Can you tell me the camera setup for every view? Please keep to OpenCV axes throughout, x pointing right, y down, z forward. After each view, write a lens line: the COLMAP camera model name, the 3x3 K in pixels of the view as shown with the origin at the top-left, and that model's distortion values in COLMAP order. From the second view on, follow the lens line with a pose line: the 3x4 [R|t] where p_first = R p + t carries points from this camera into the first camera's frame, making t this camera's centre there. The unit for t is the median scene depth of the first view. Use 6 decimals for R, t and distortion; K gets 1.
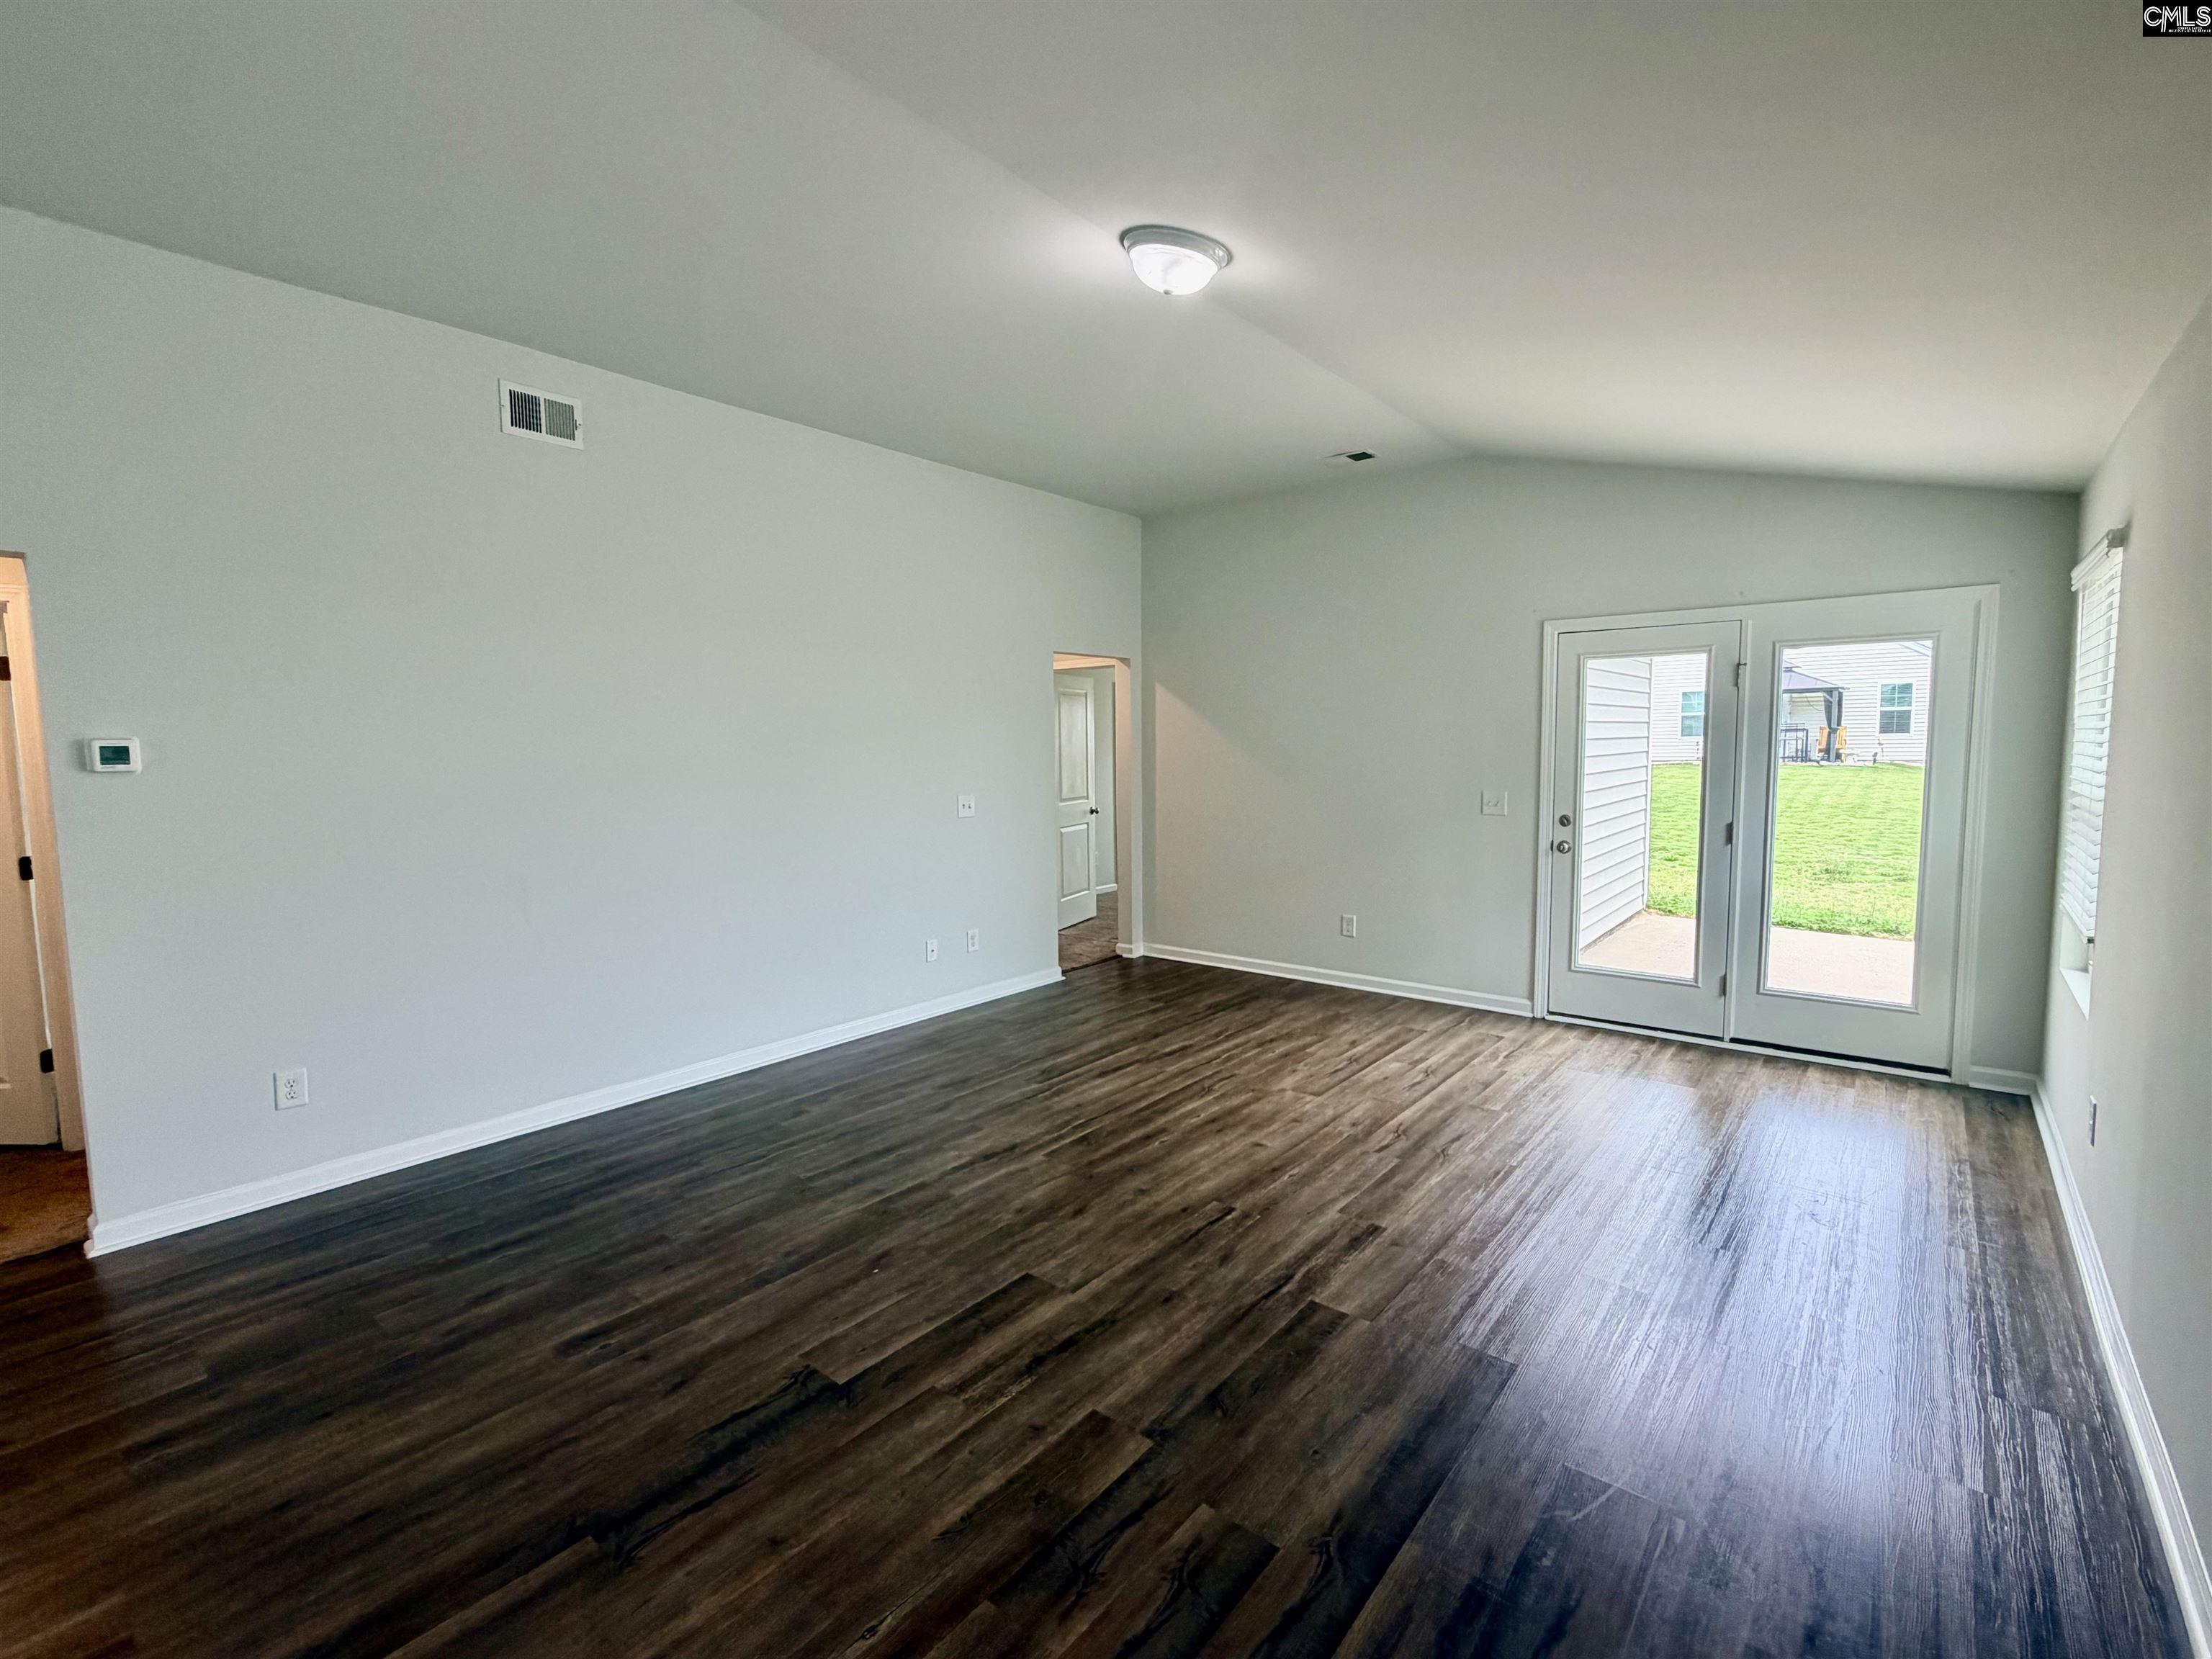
lens RADIAL K [[990.5, 0, 1093.0], [0, 990.5, 826.9], [0, 0, 1]] dist [0.001006, -0.000059]
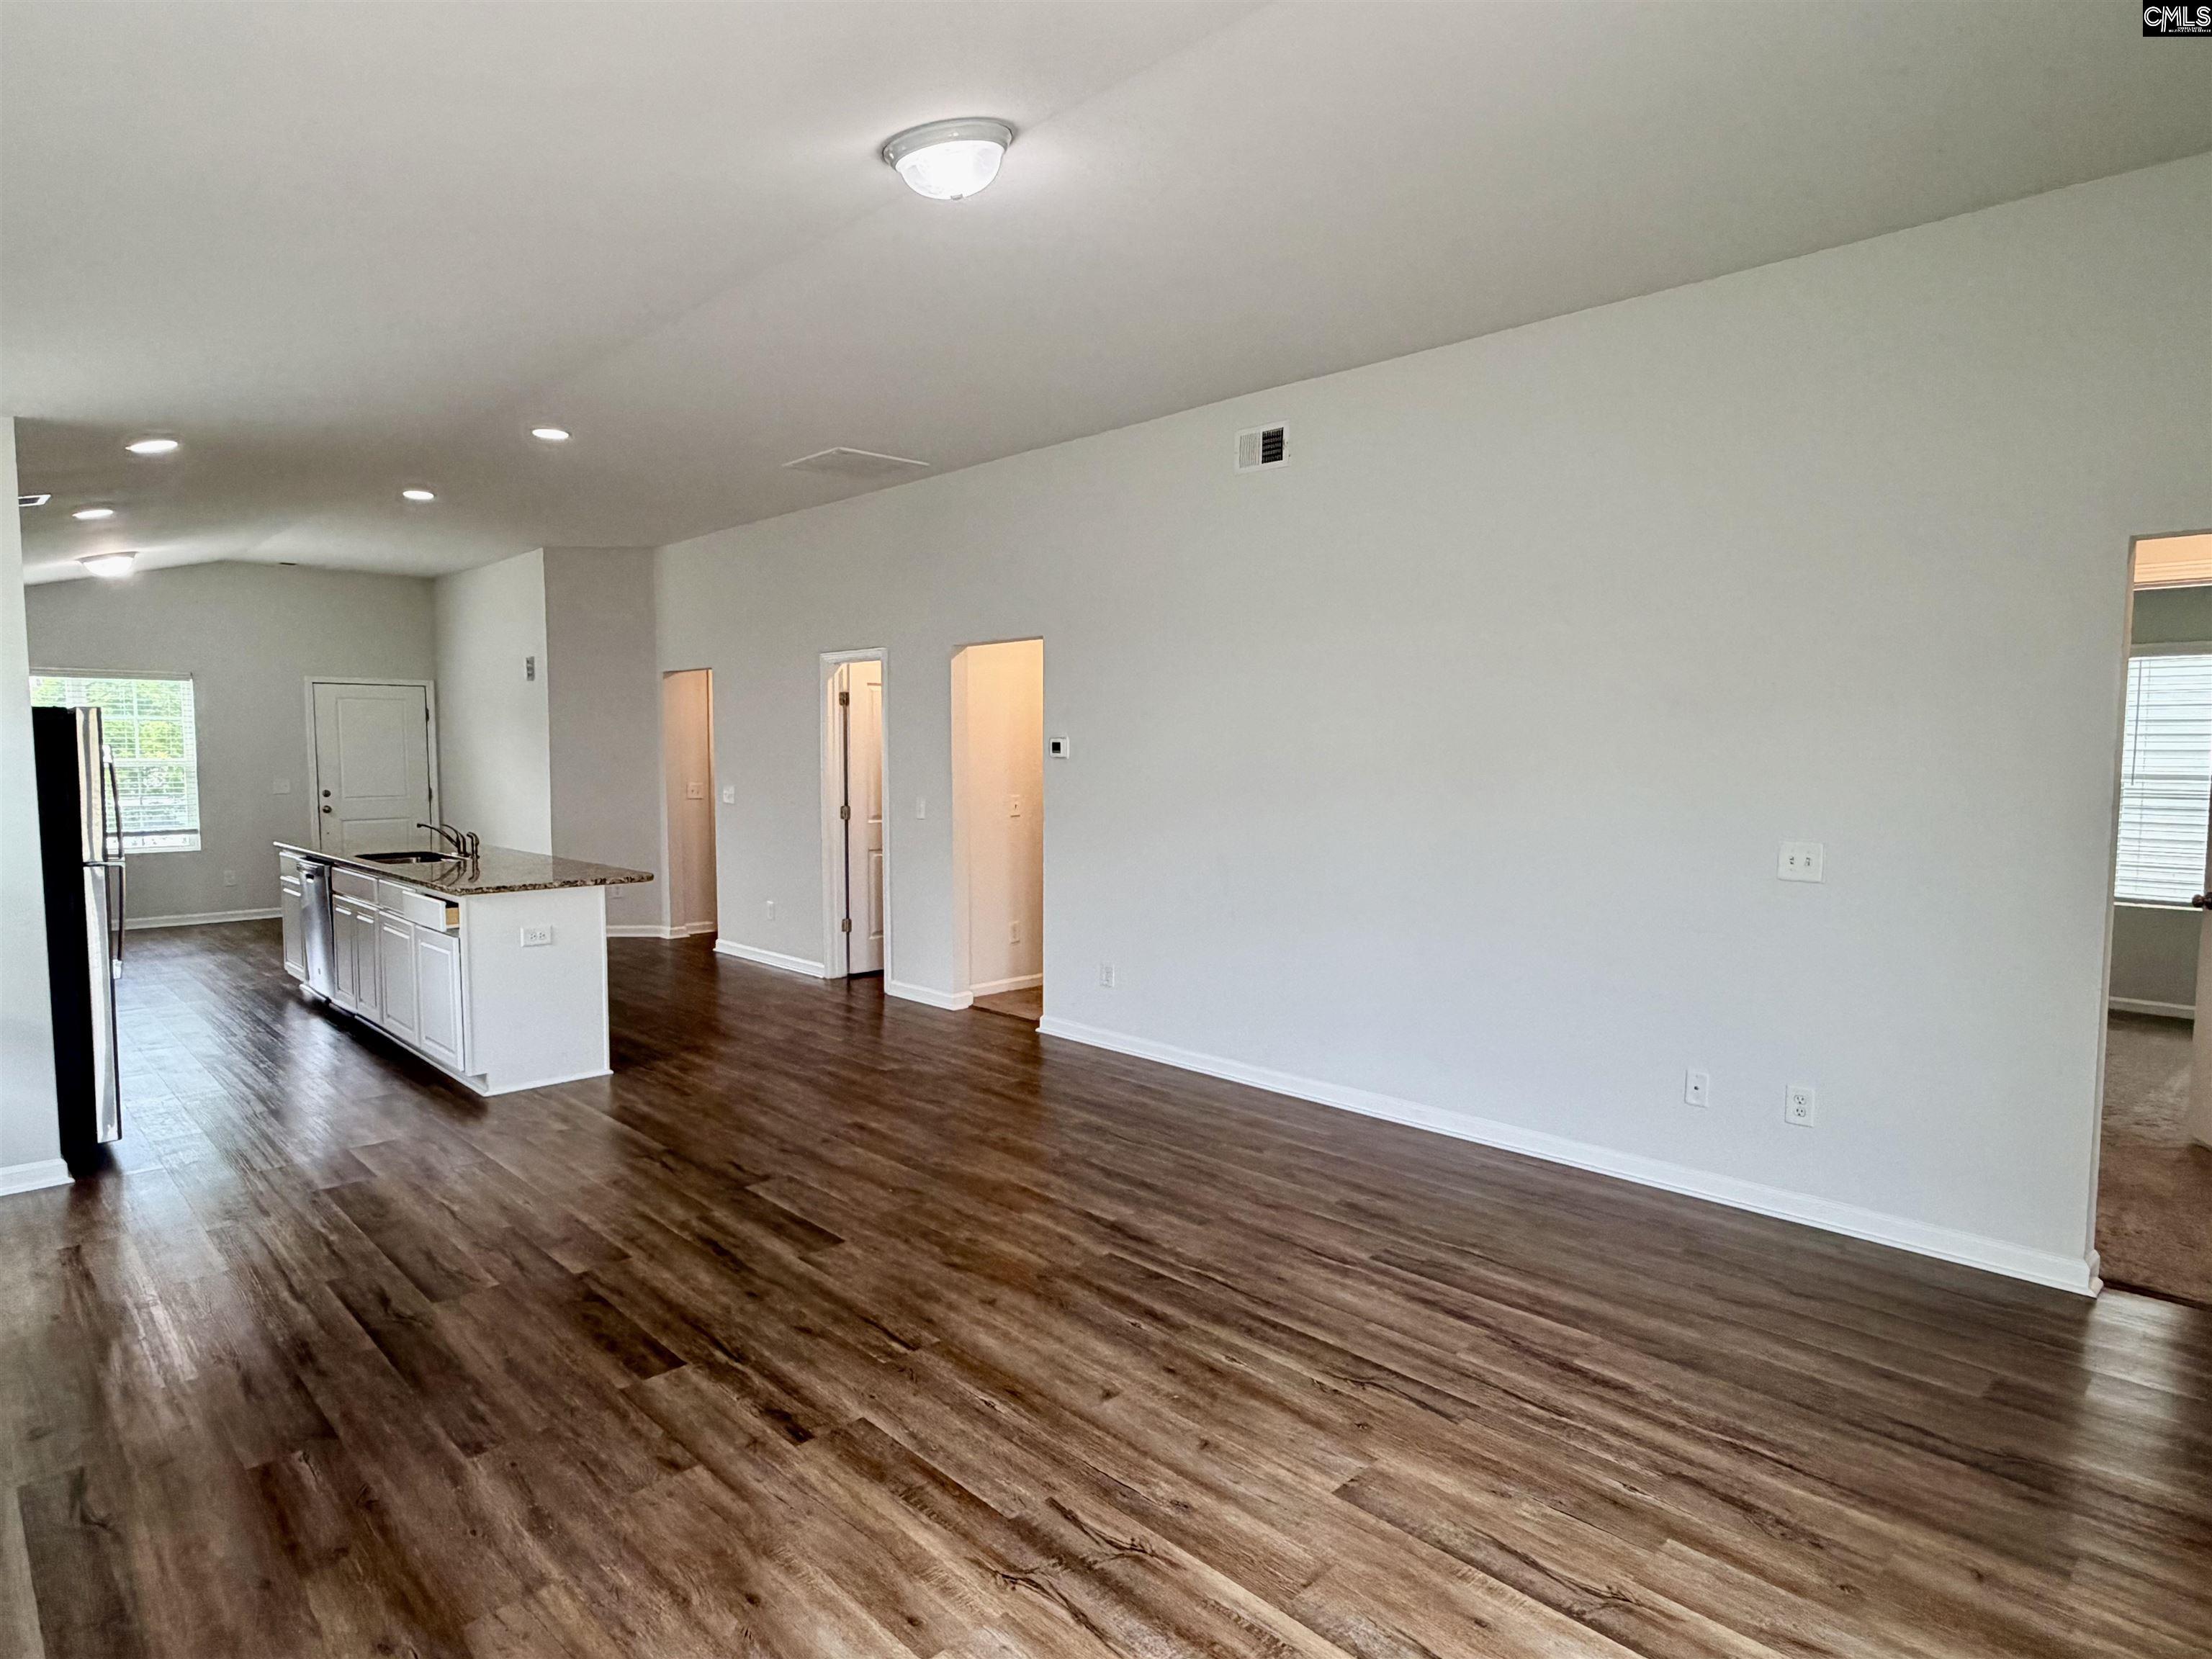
lens RADIAL K [[1245.1, 0, 1101.6], [0, 1245.1, 819.8], [0, 0, 1]] dist [0.004720, -0.000408]
pose [[-0.105737, 0.071063, -0.991852, 0.856516], [-0.082743, 0.993355, 0.079992, -0.094655], [0.990946, 0.090527, -0.099155, 0.966779]]
